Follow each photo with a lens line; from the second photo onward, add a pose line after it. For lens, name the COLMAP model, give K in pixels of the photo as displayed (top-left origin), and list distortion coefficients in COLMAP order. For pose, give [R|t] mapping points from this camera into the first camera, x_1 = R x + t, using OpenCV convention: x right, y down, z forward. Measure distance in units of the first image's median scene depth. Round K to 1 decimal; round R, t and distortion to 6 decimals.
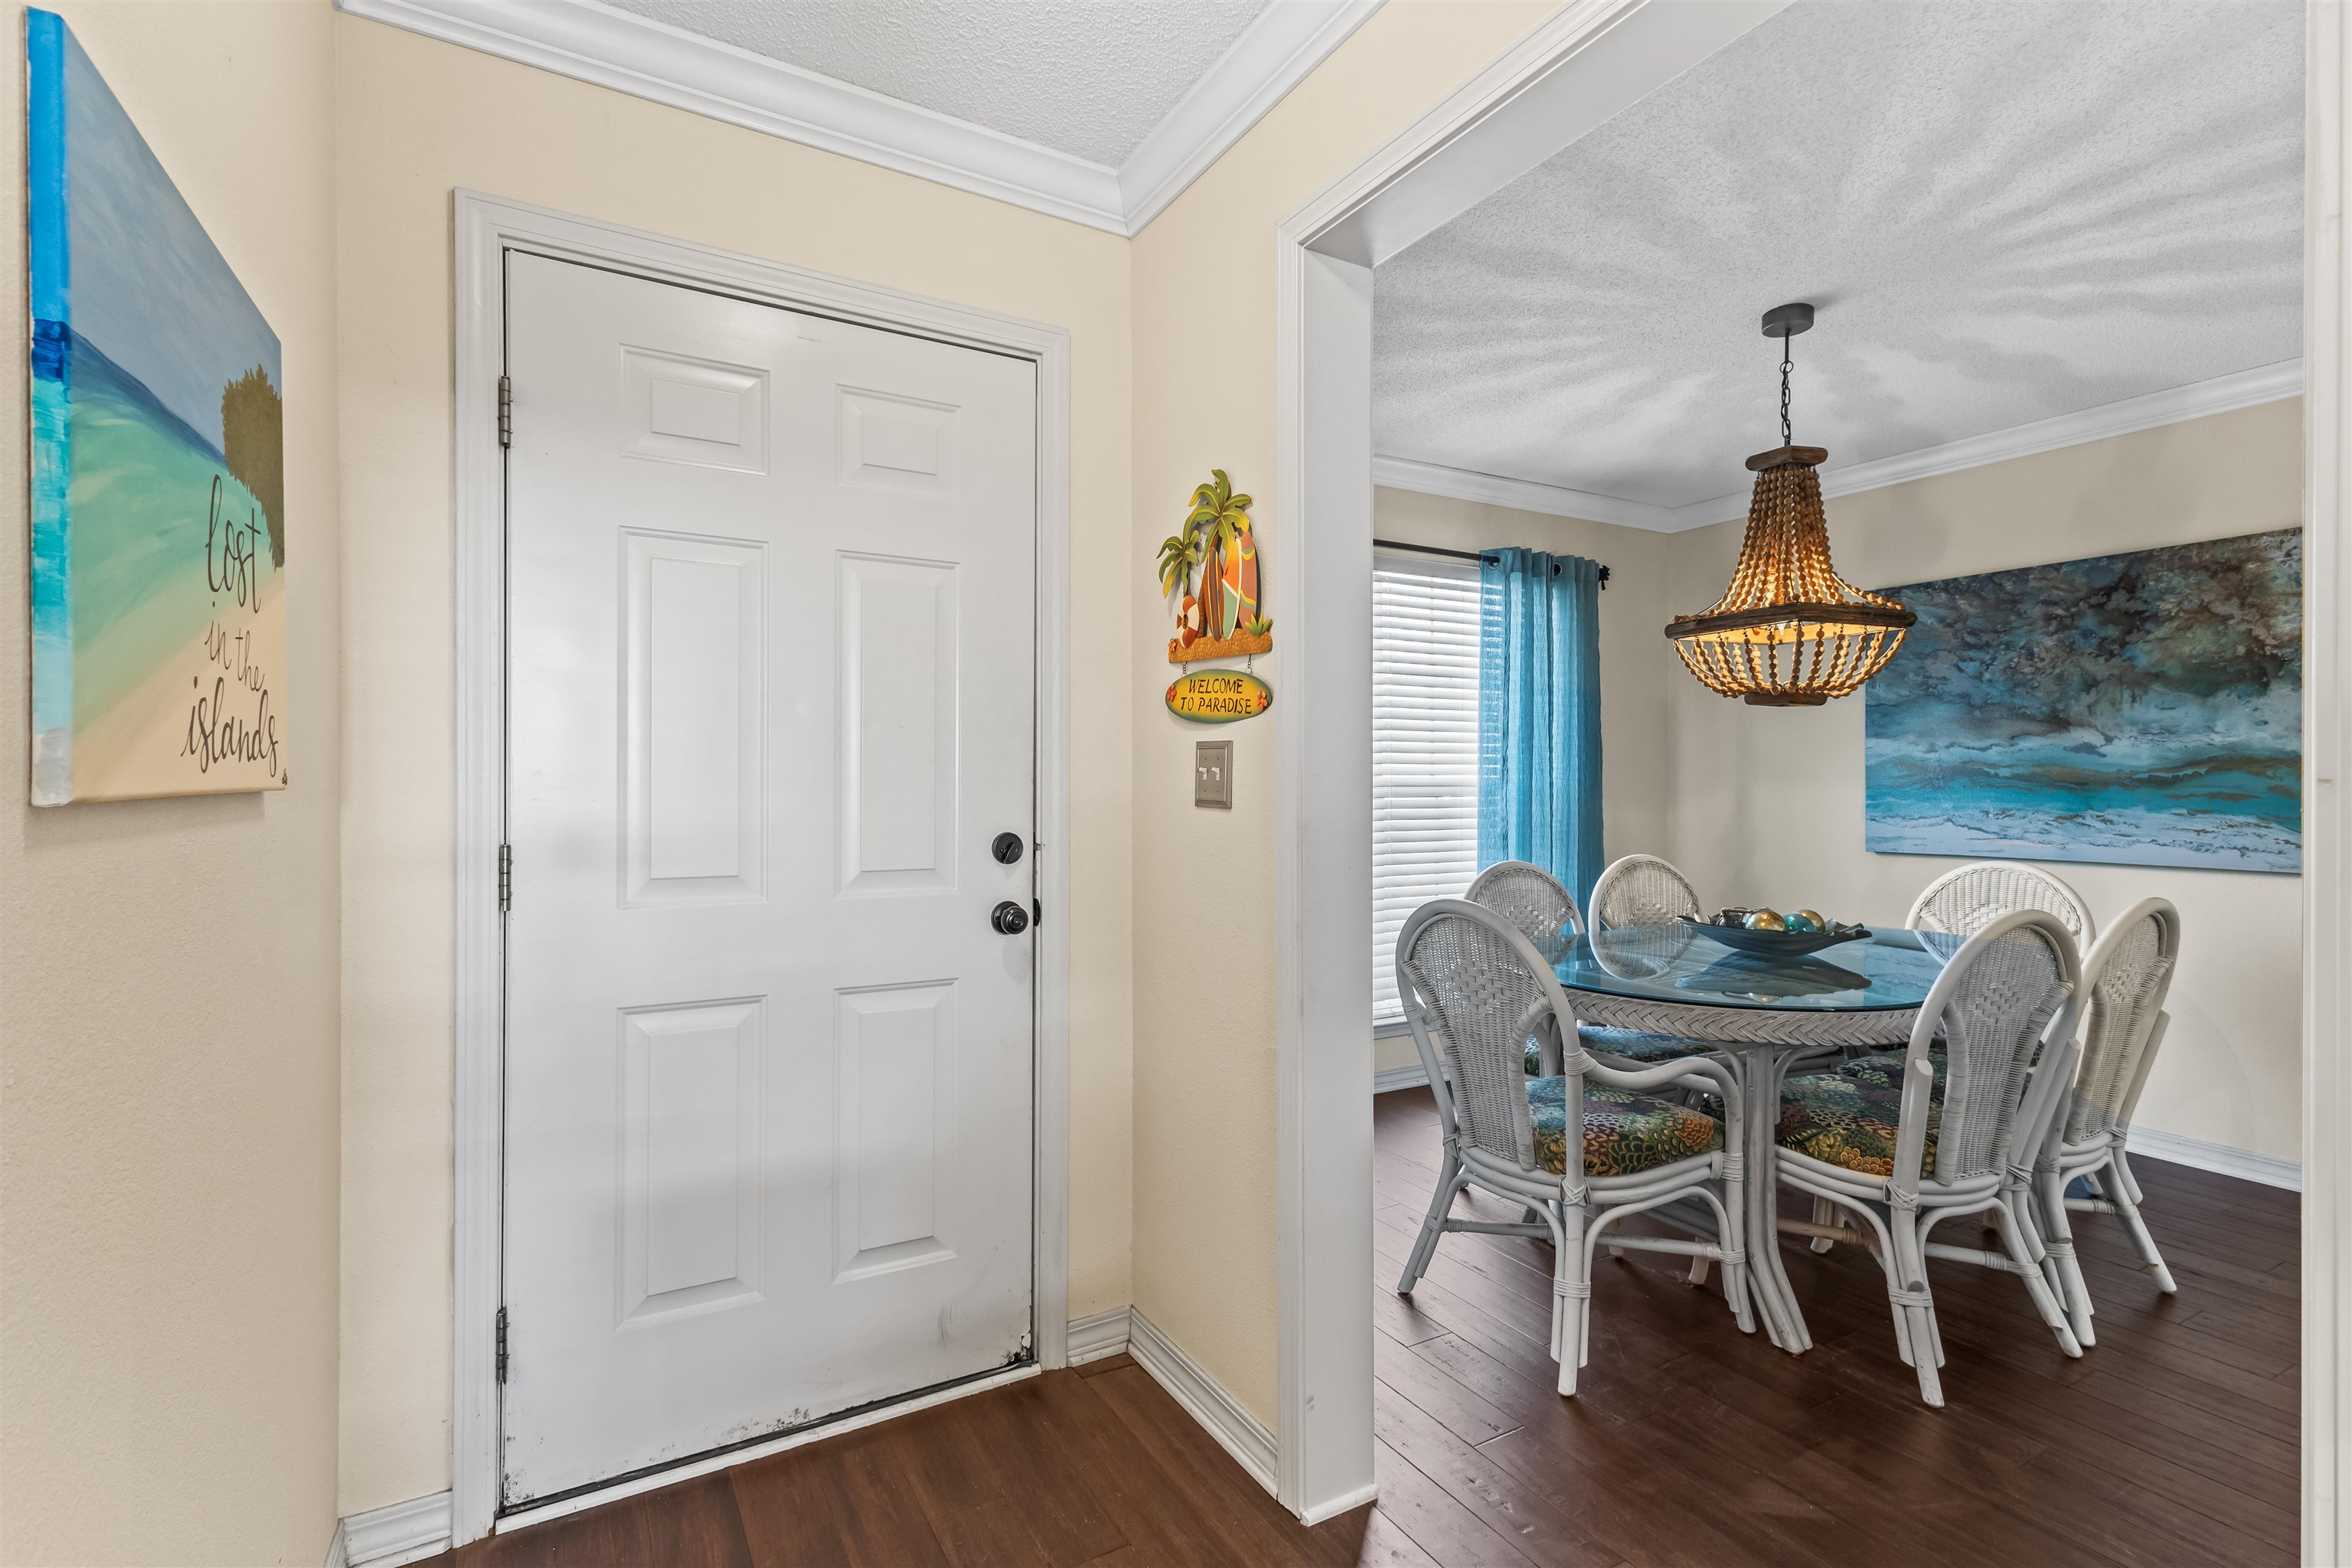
lens RADIAL K [[1088.4, 0, 1167.1], [0, 1088.4, 776.3], [0, 0, 1]] dist [0.009433, -0.000964]
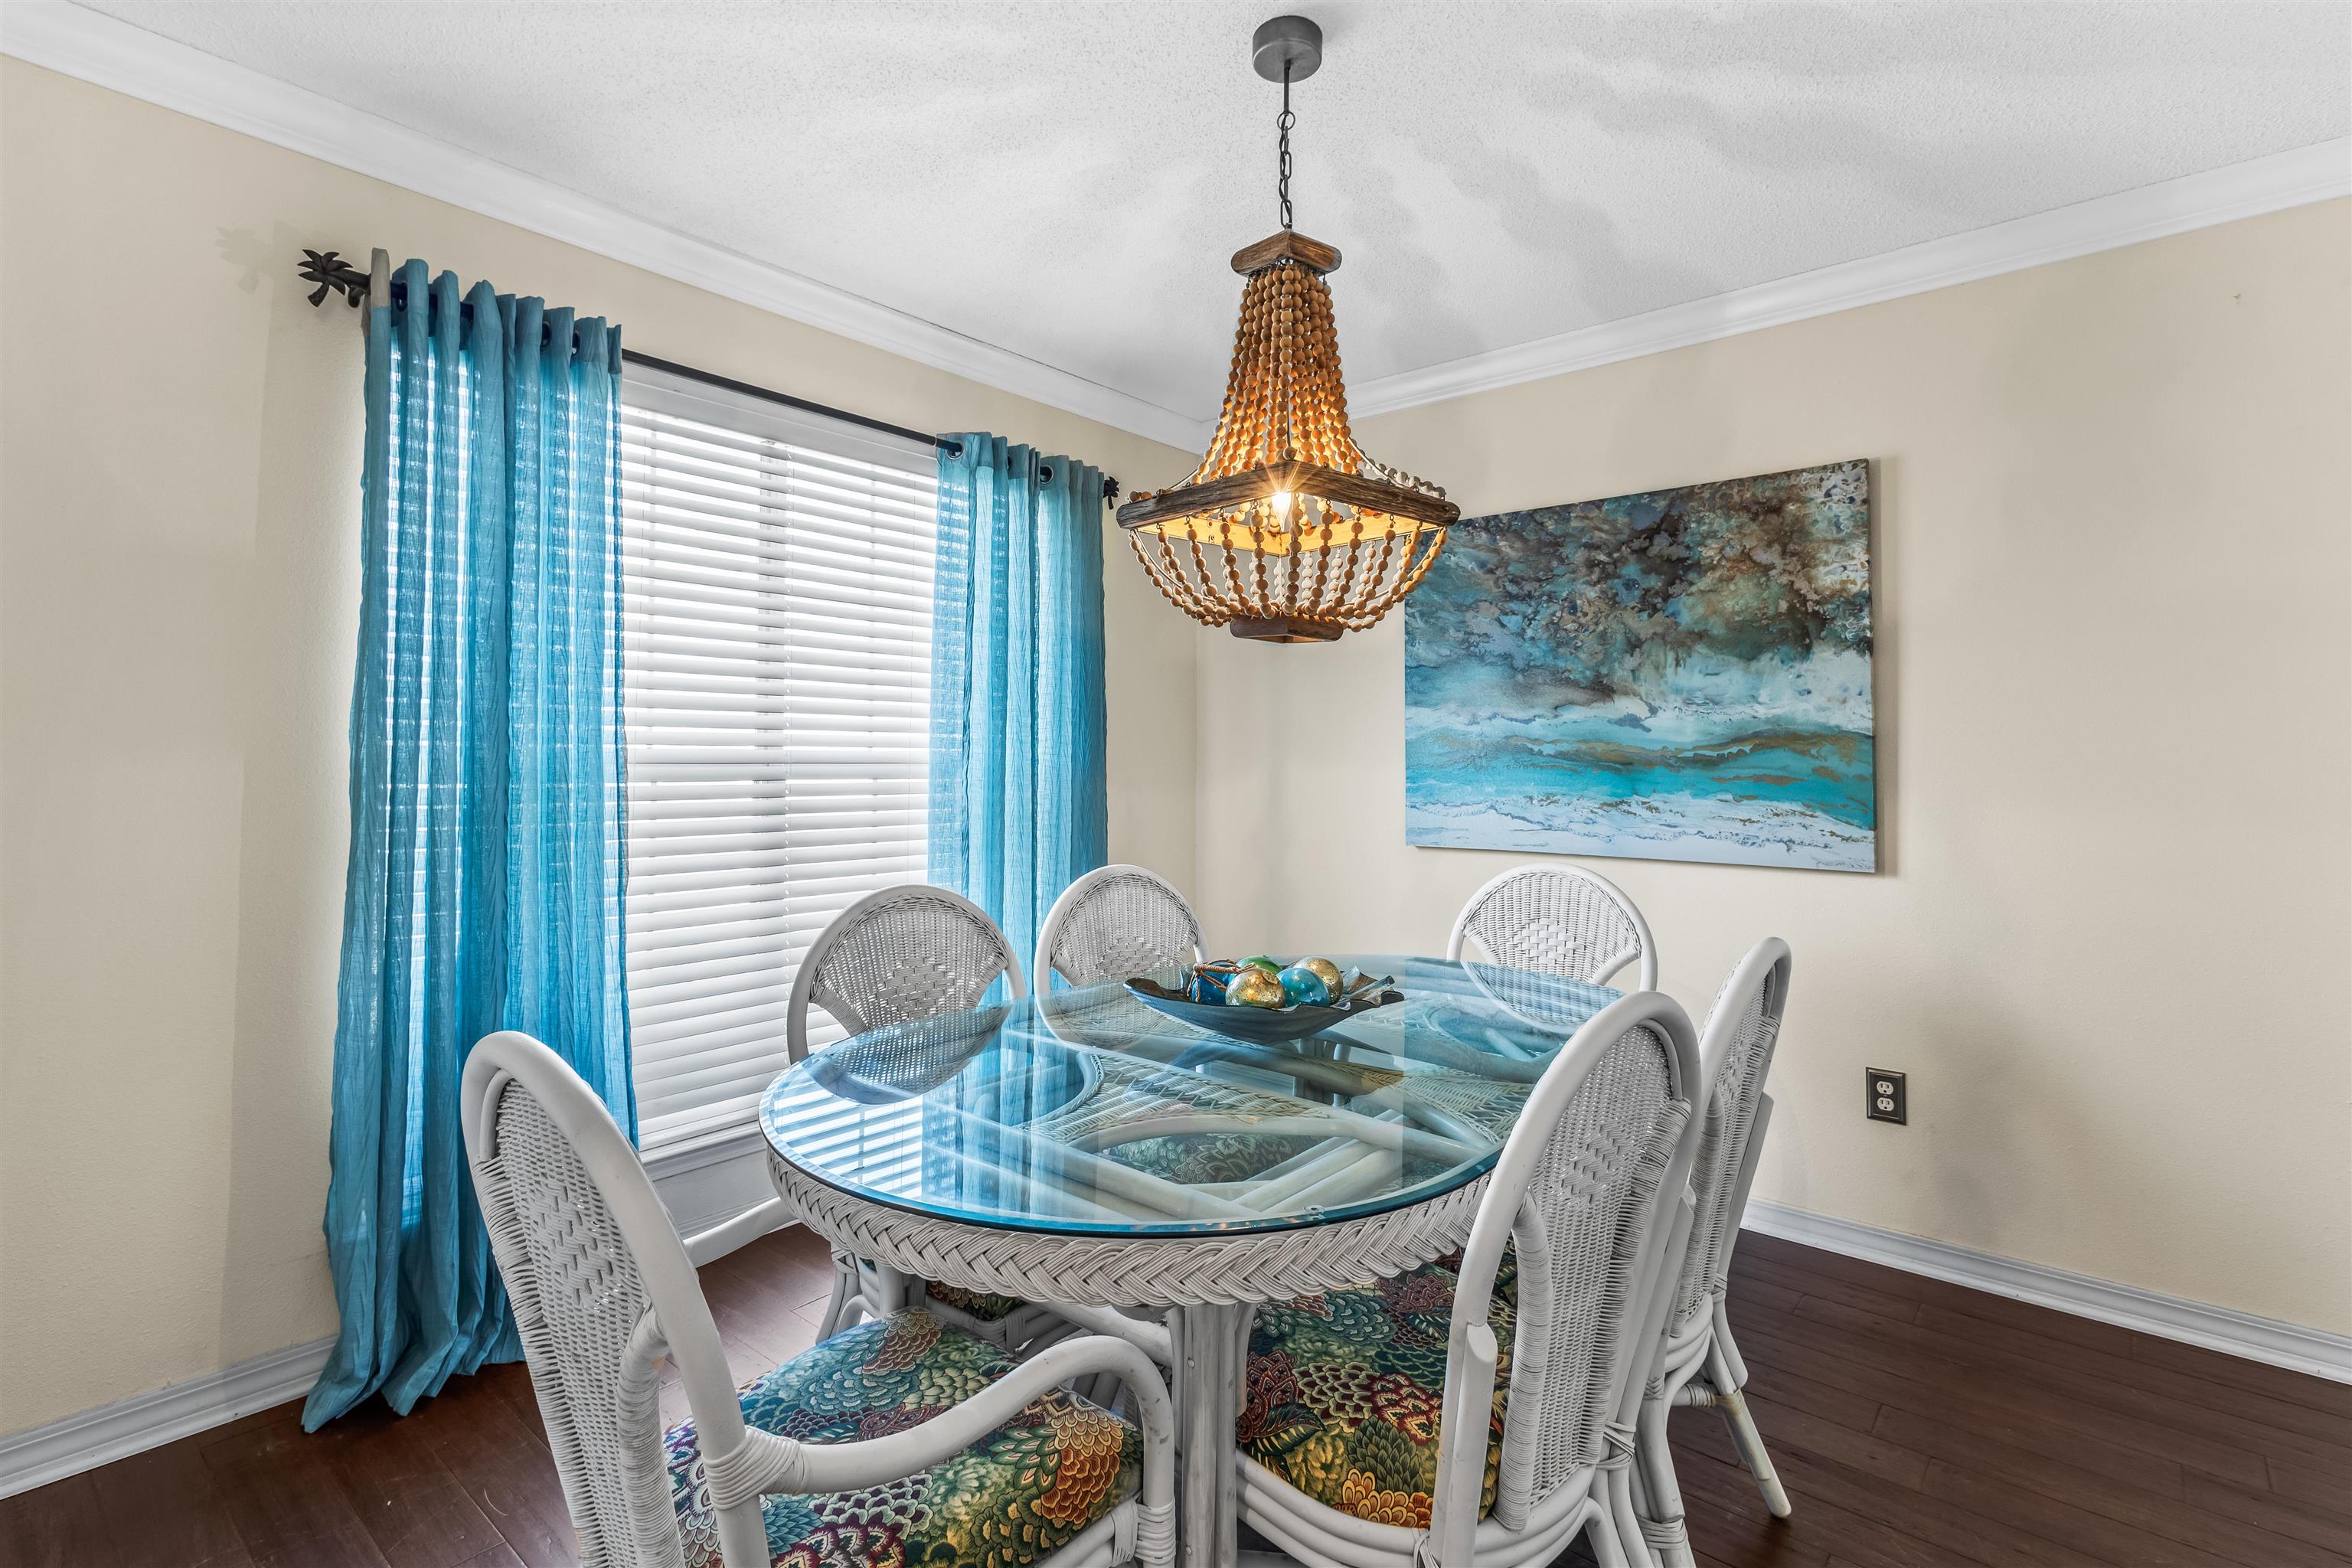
lens RADIAL K [[1114.7, 0, 1151.1], [0, 1114.7, 697.7], [0, 0, 1]] dist [0.002628, 0.000342]
pose [[0.944280, 0.023115, 0.328331, 0.223543], [-0.006895, 0.998701, -0.050482, 0.002234], [-0.329072, 0.045406, 0.943213, 0.330814]]
